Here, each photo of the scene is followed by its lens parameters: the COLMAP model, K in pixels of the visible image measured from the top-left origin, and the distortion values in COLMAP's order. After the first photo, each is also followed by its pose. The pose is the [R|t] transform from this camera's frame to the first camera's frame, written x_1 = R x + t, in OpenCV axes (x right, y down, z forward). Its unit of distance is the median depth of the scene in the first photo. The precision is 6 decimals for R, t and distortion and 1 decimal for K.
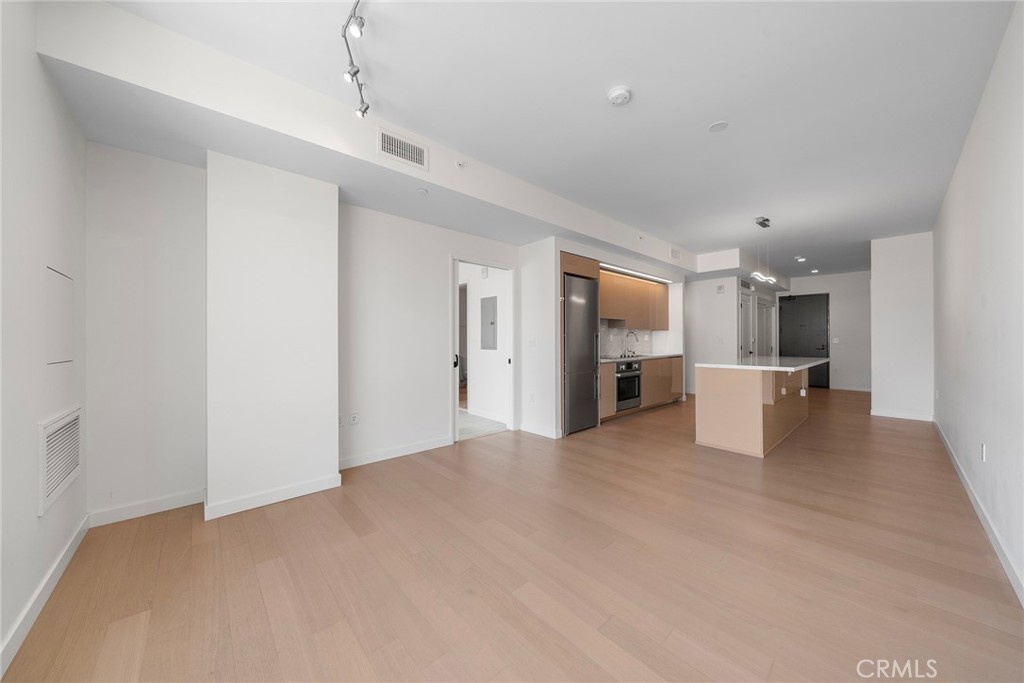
lens RADIAL K [[347.1, 0, 510.9], [0, 347.1, 340.2], [0, 0, 1]] dist [-0.005565, 0.000041]
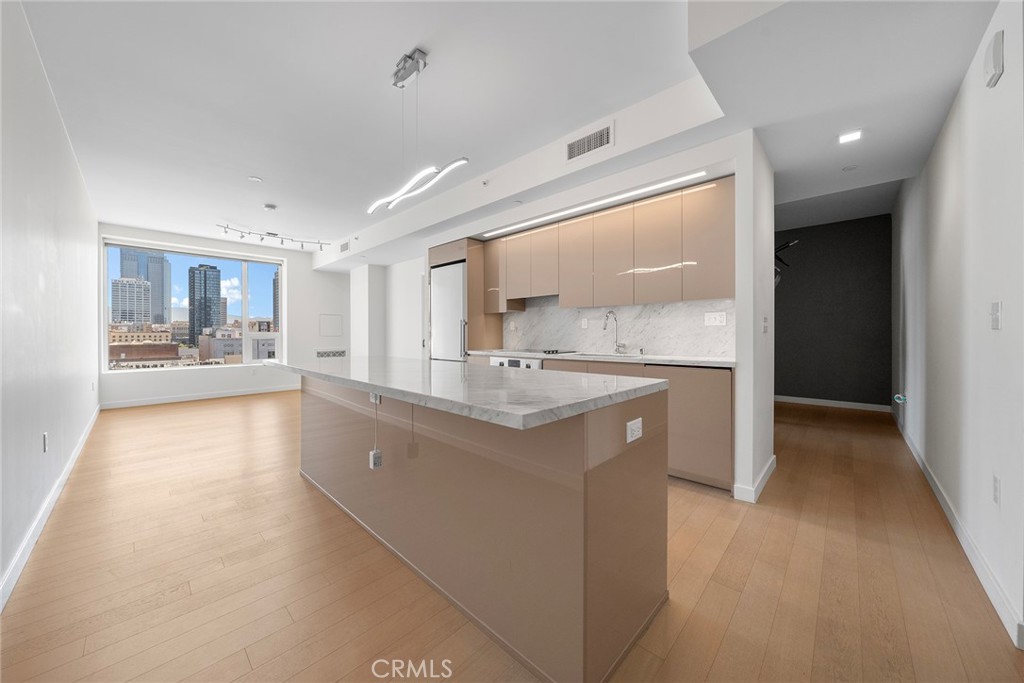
lens RADIAL K [[361.2, 0, 511.1], [0, 361.2, 333.9], [0, 0, 1]] dist [-0.000975, -0.000048]
pose [[0.070190, 0.002450, -0.997531, 0.831009], [0.003757, 0.999989, 0.002721, 0.008638], [0.997527, -0.003939, 0.070180, 0.744085]]
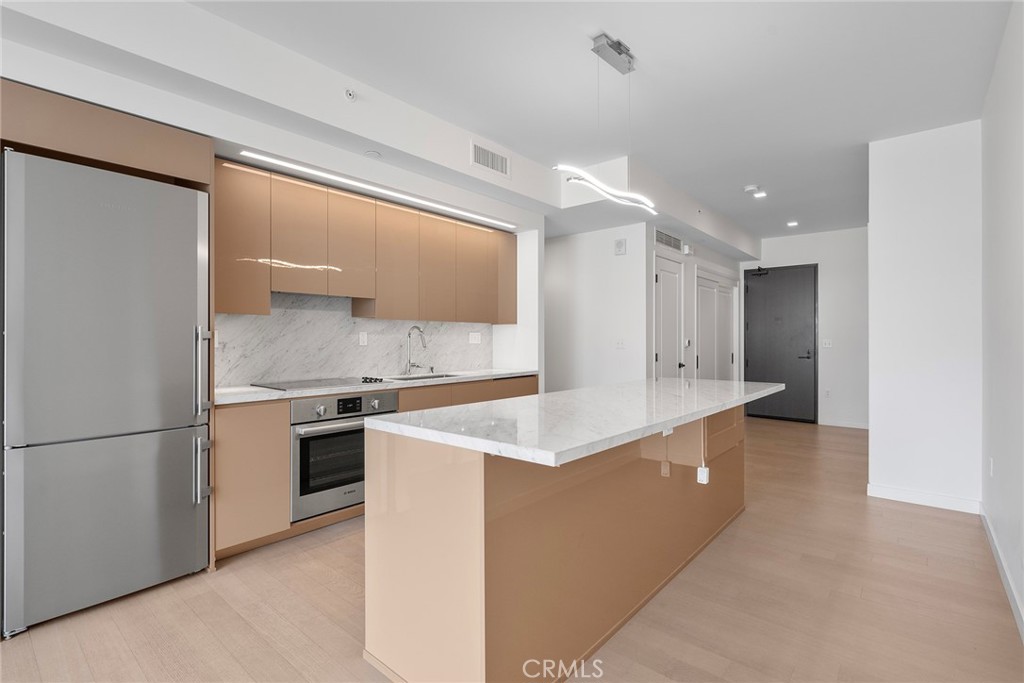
lens RADIAL K [[472.4, 0, 512.0], [0, 472.4, 341.5], [0, 0, 1]] dist [-0.001048, -0.000731]
pose [[0.992431, 0.001438, 0.122795, 0.369109], [-0.001854, 0.999993, 0.003274, -0.005021], [-0.122790, -0.003476, 0.992427, 0.317671]]
